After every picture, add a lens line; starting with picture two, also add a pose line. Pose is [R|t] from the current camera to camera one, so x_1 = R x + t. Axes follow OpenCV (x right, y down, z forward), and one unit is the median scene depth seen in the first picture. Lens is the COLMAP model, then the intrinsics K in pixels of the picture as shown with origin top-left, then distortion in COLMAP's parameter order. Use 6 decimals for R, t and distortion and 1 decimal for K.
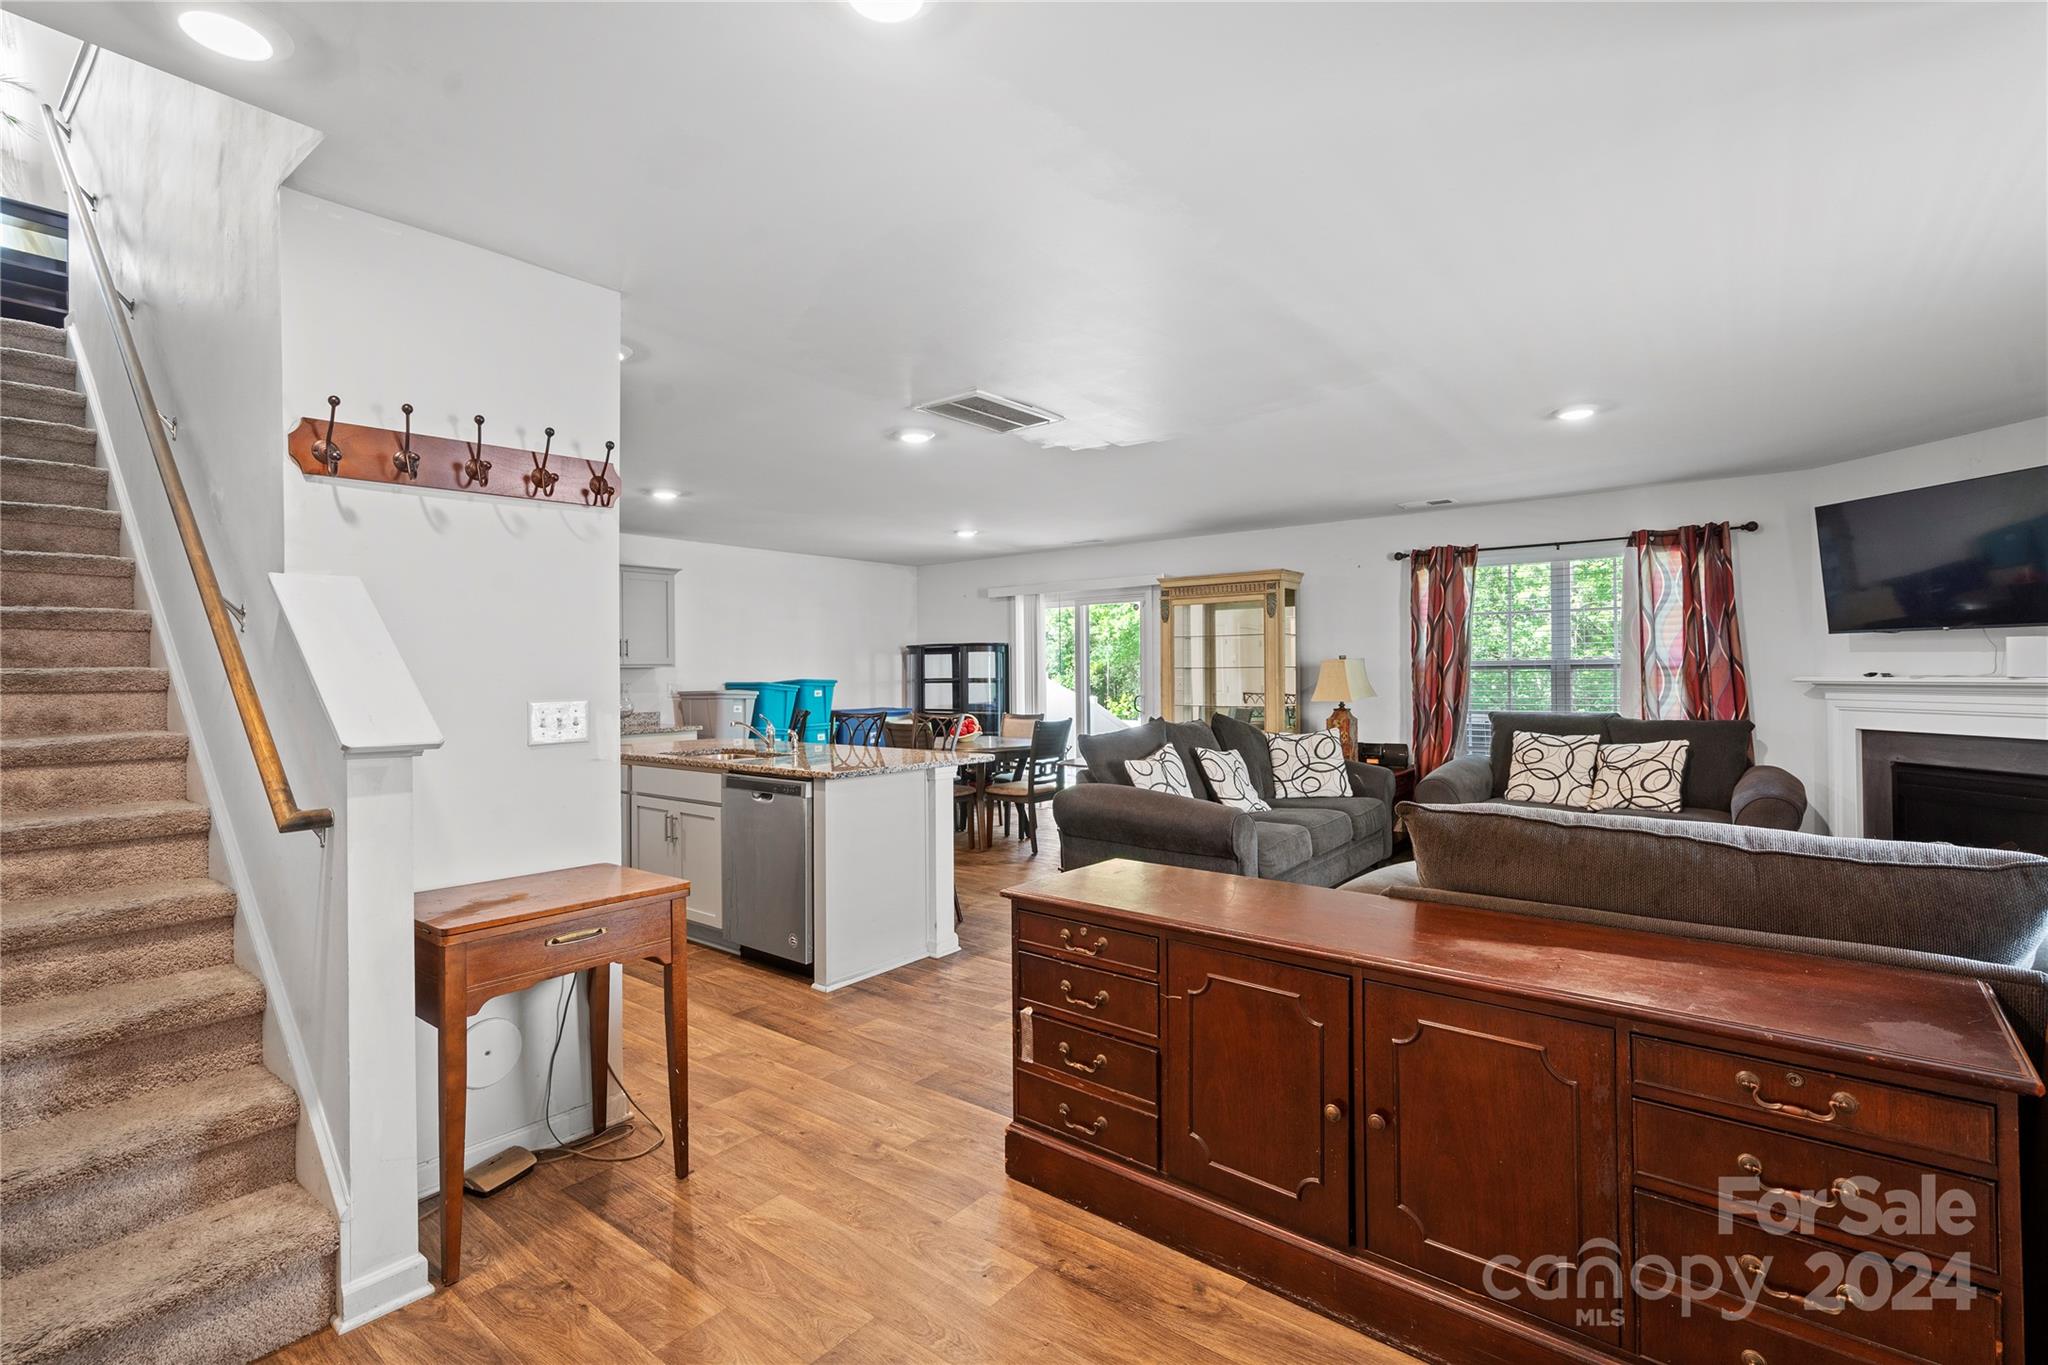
lens RADIAL K [[952.7, 0, 1021.2], [0, 952.7, 686.6], [0, 0, 1]] dist [-0.008168, 0.001498]
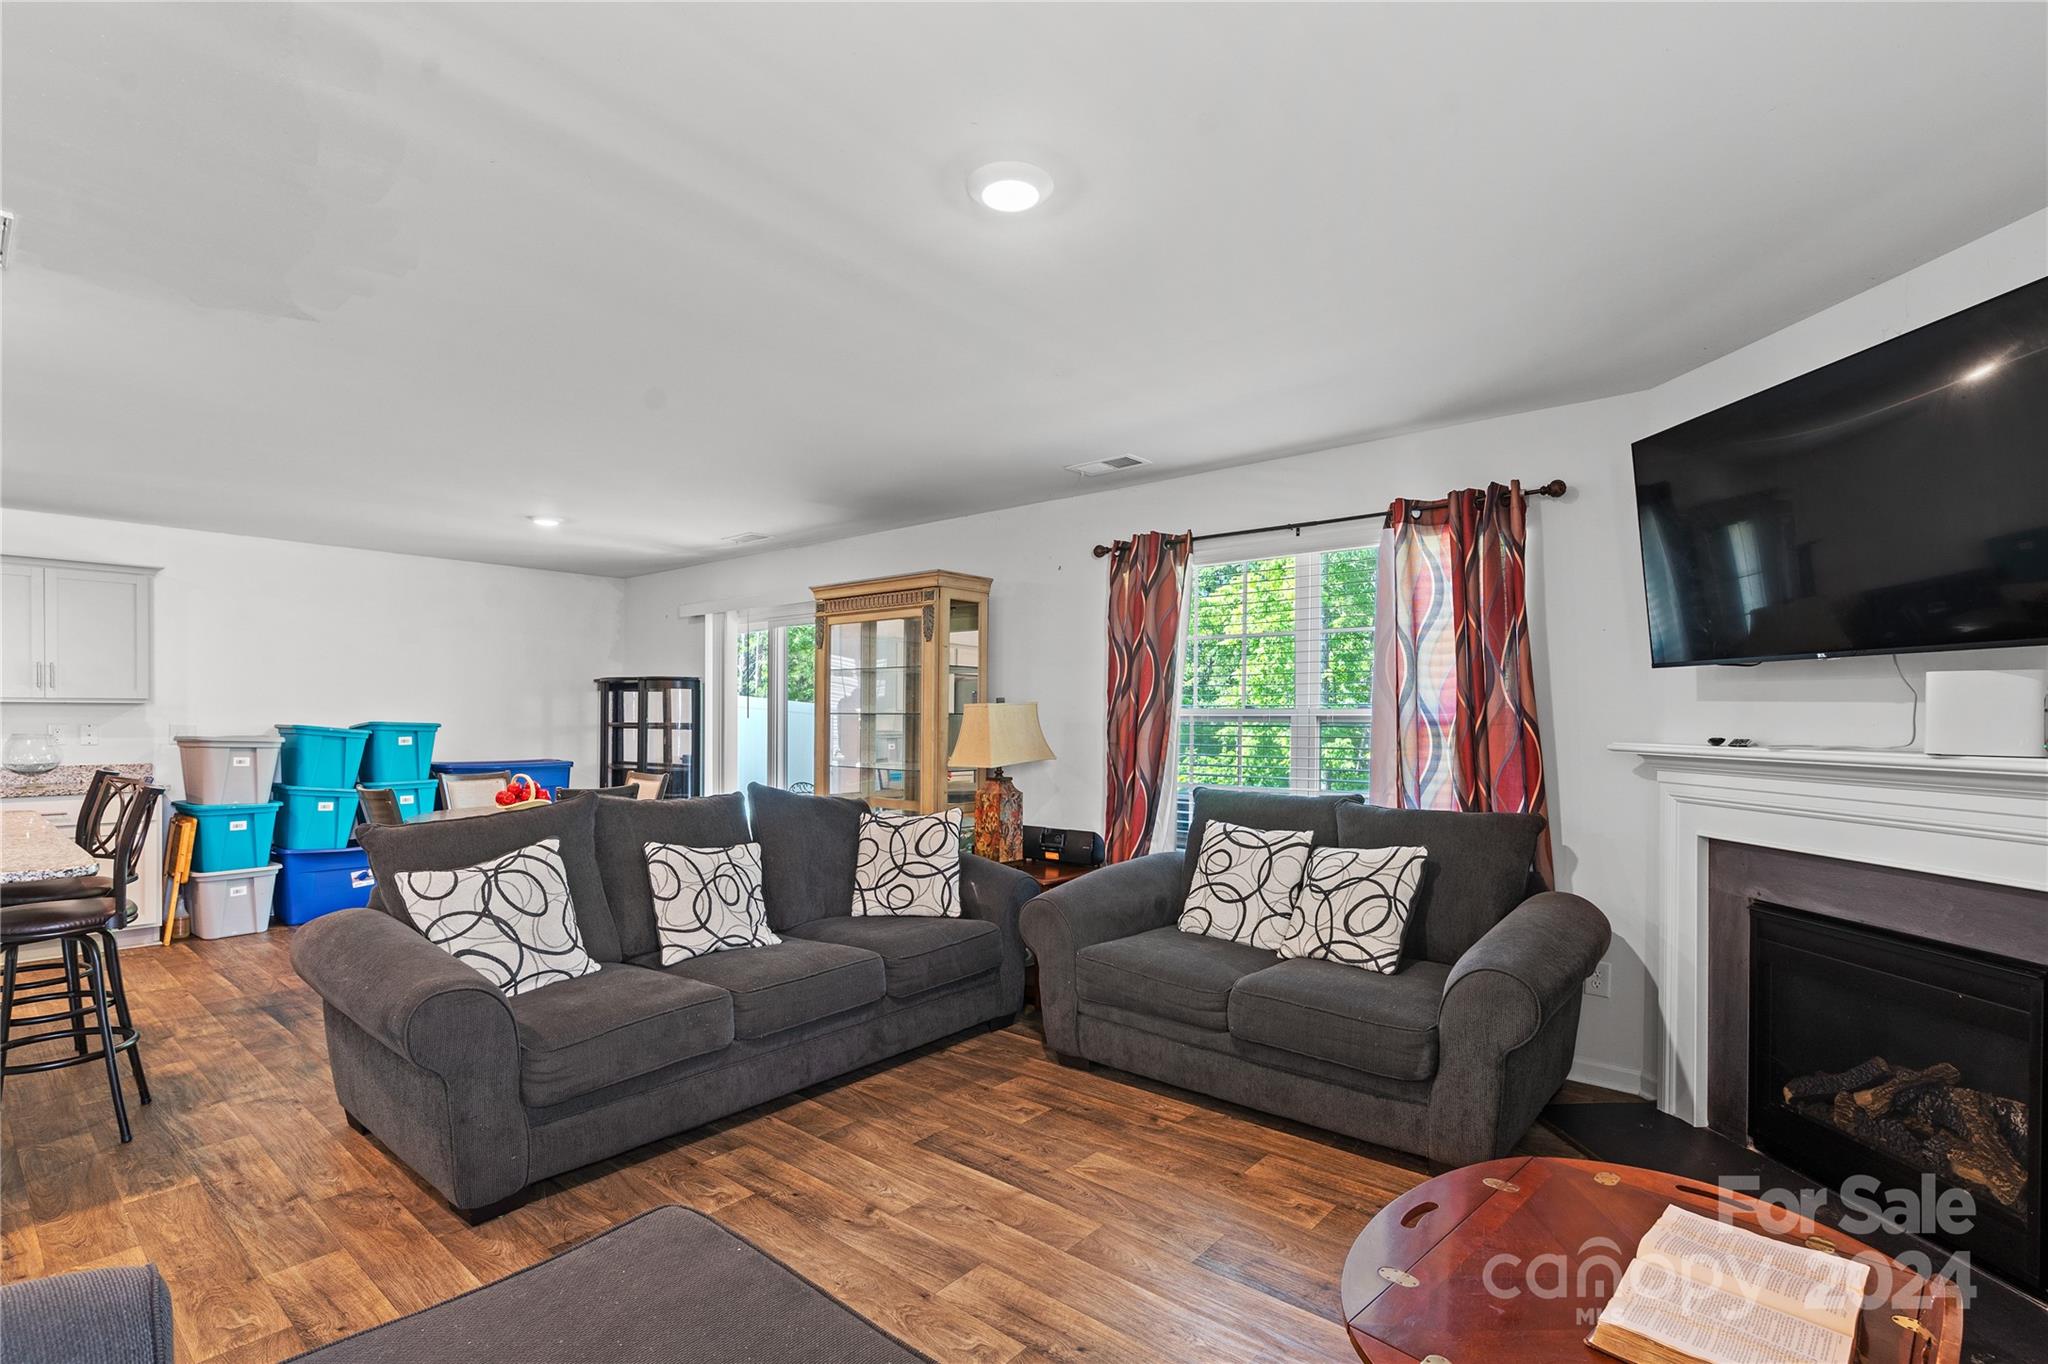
lens RADIAL K [[952.7, 0, 1080.4], [0, 952.7, 735.5], [0, 0, 1]] dist [-0.008168, 0.001498]
pose [[0.999792, 0.012979, -0.015711, 0.453065], [-0.012868, 0.999892, 0.007148, -0.012969], [0.015802, -0.006944, 0.999851, 0.372398]]
